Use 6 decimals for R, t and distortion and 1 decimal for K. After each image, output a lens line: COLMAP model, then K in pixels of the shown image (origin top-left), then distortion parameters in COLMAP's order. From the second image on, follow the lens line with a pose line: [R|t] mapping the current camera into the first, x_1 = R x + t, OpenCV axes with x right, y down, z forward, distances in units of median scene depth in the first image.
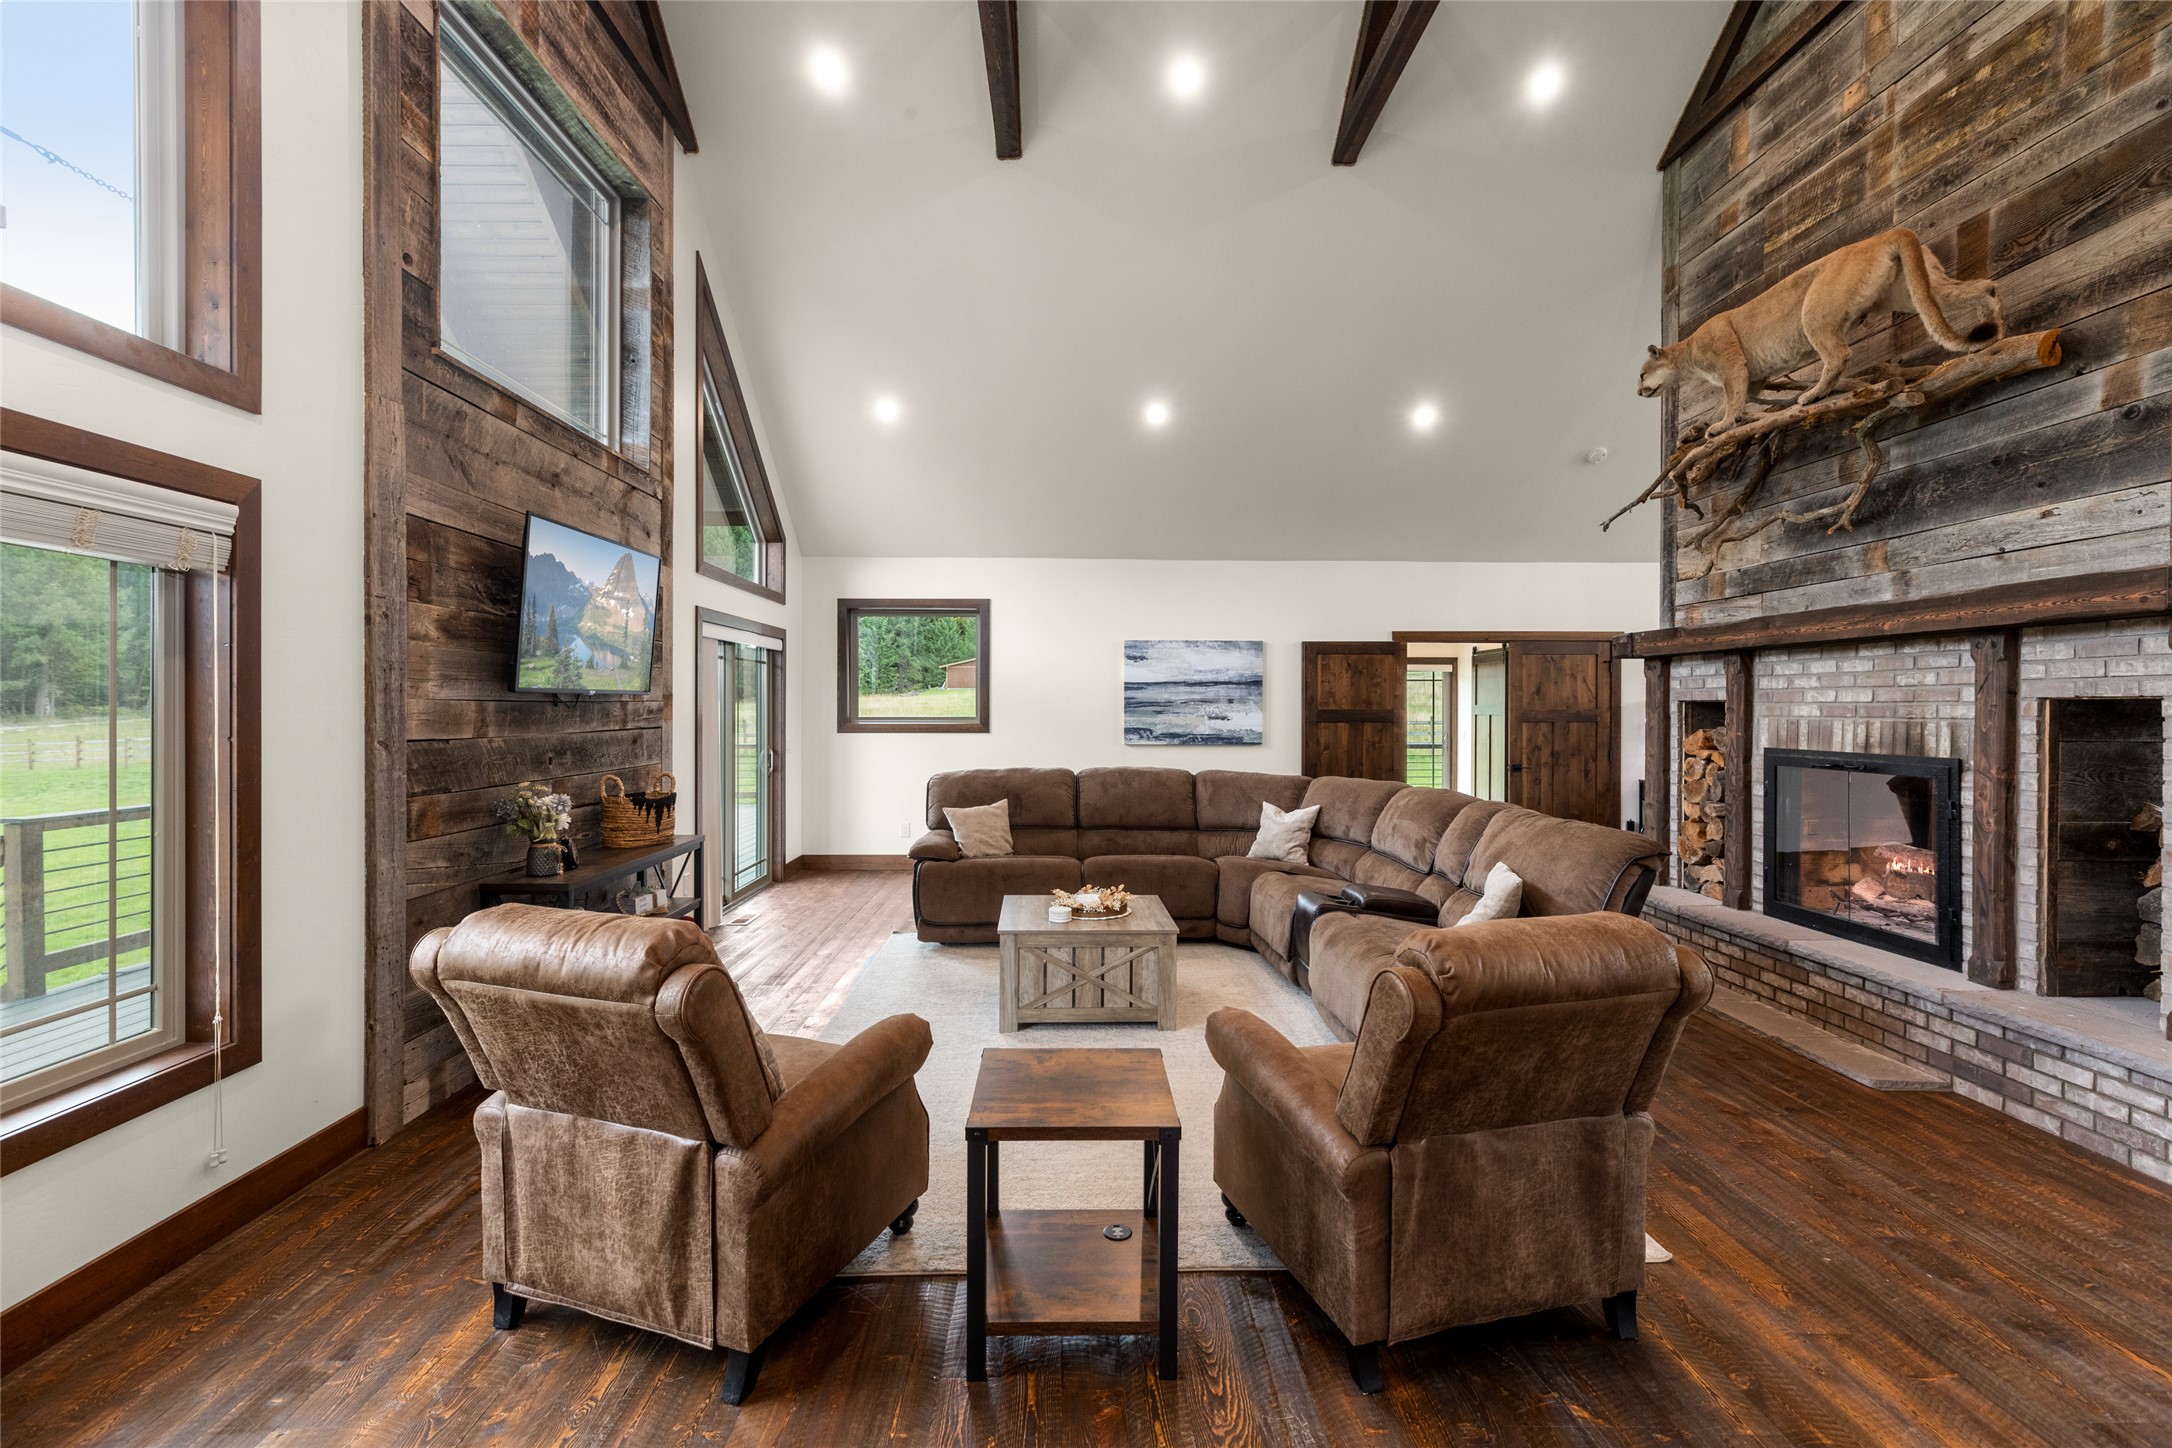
lens RADIAL K [[977.1, 0, 1084.4], [0, 977.1, 714.2], [0, 0, 1]] dist [0.005243, 0.001182]
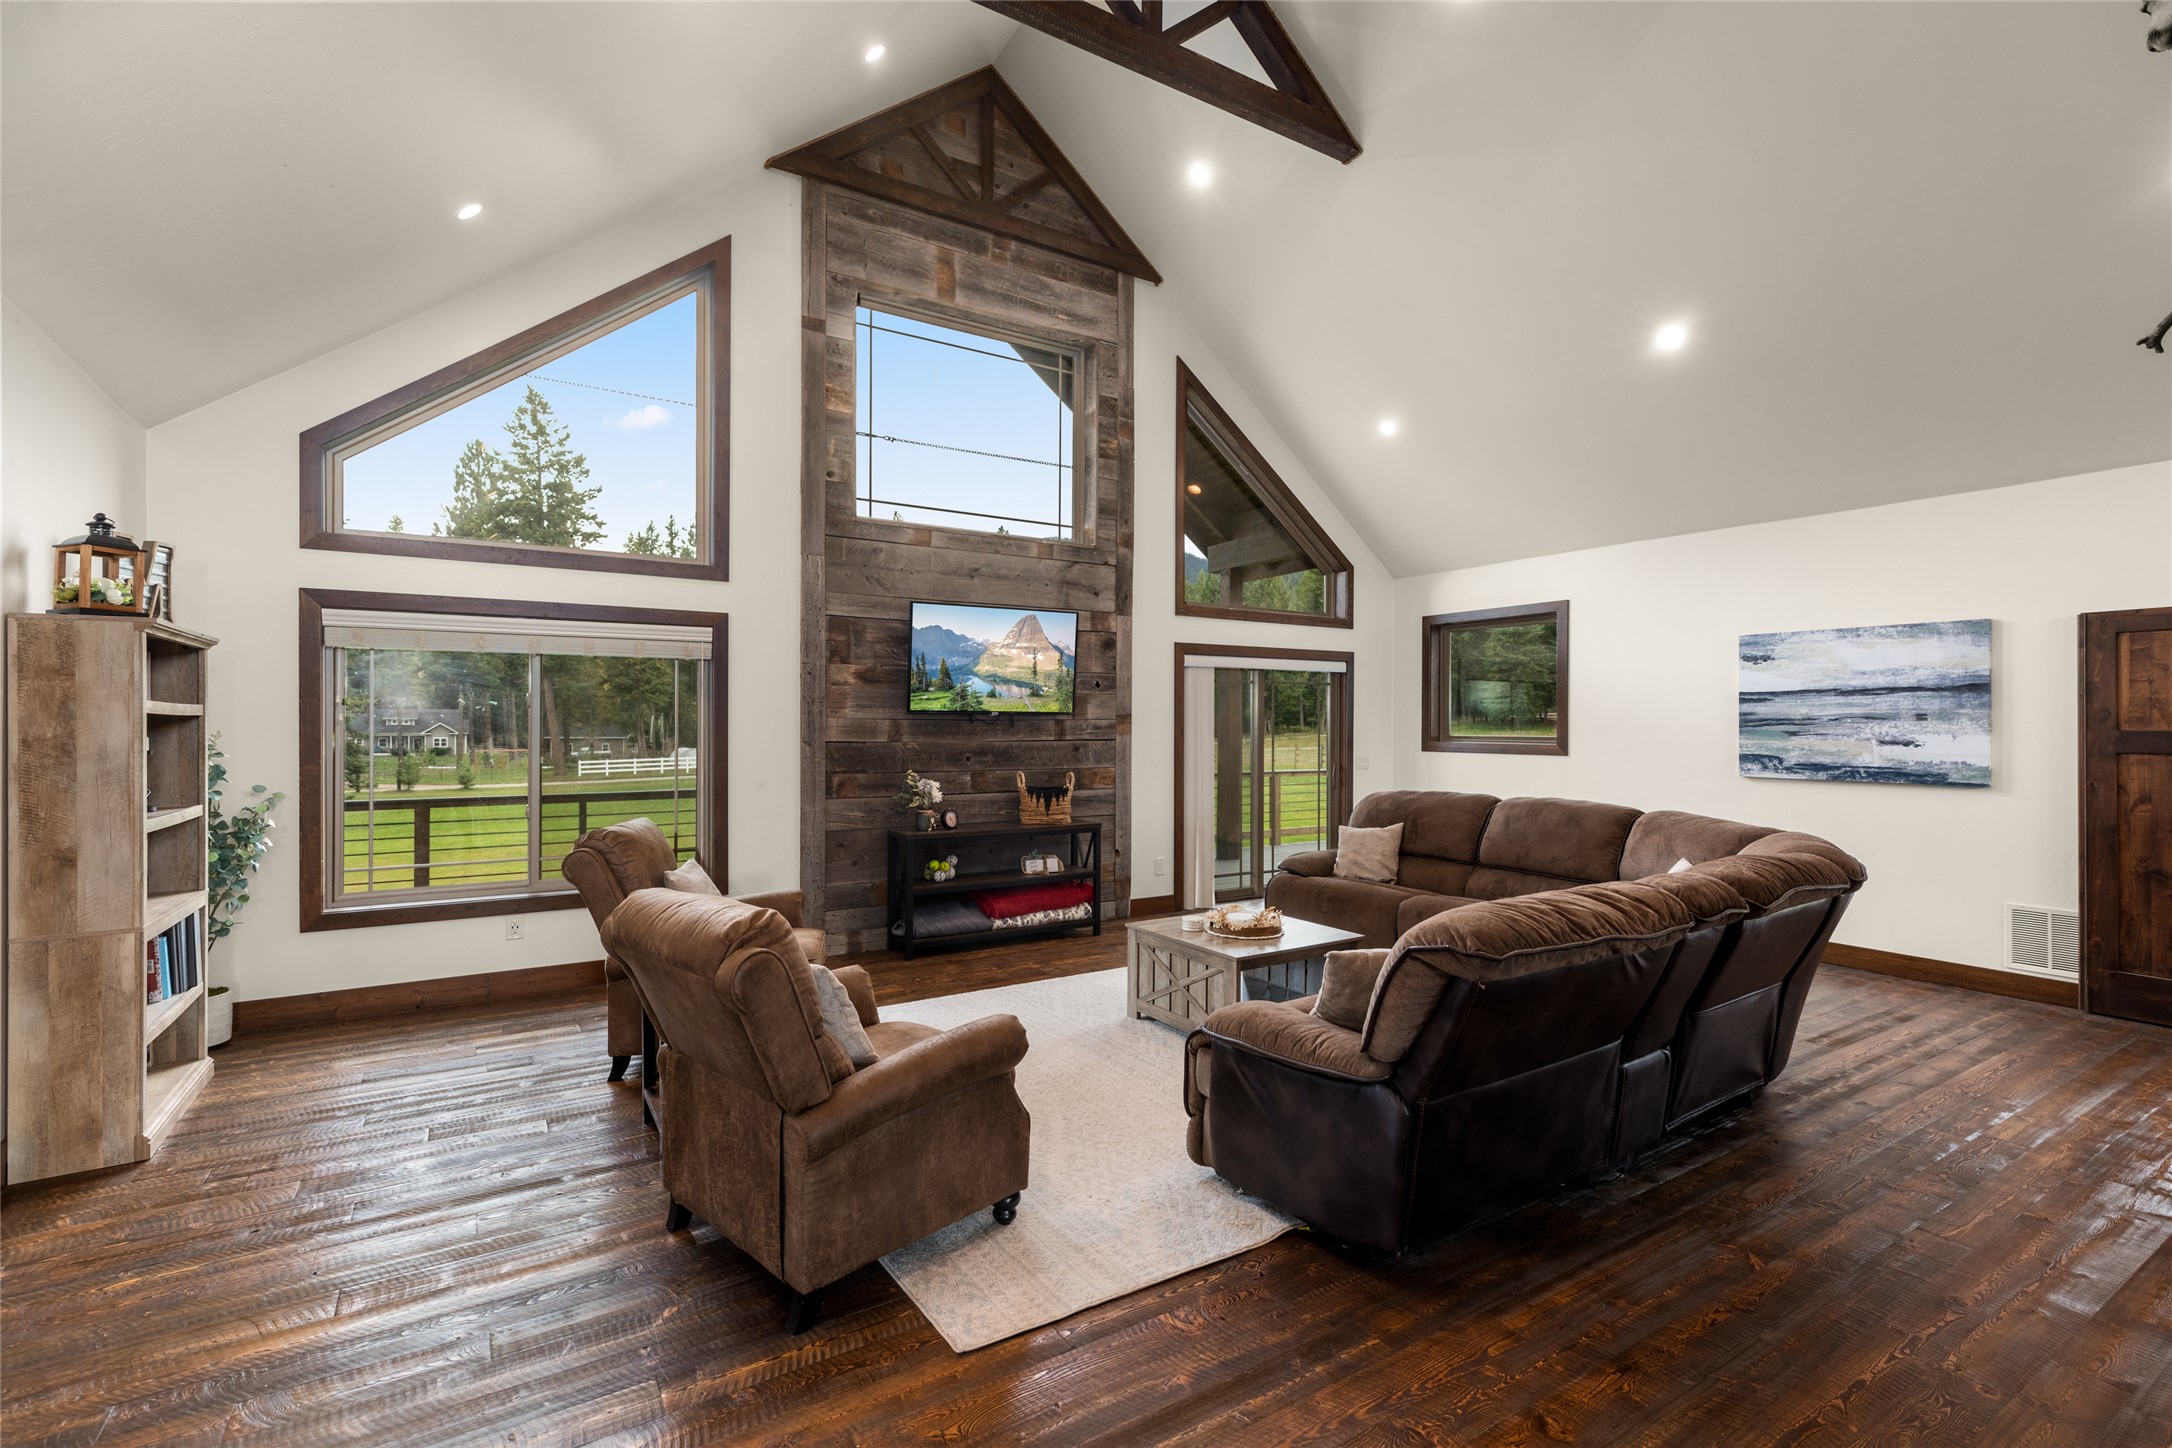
lens RADIAL K [[977.1, 0, 1083.4], [0, 977.1, 717.1], [0, 0, 1]] dist [0.005243, 0.001182]
pose [[0.507260, -0.006078, -0.861771, 0.766722], [-0.009483, 0.999875, -0.012633, 0.000065], [0.861741, 0.014580, 0.507139, 0.349984]]
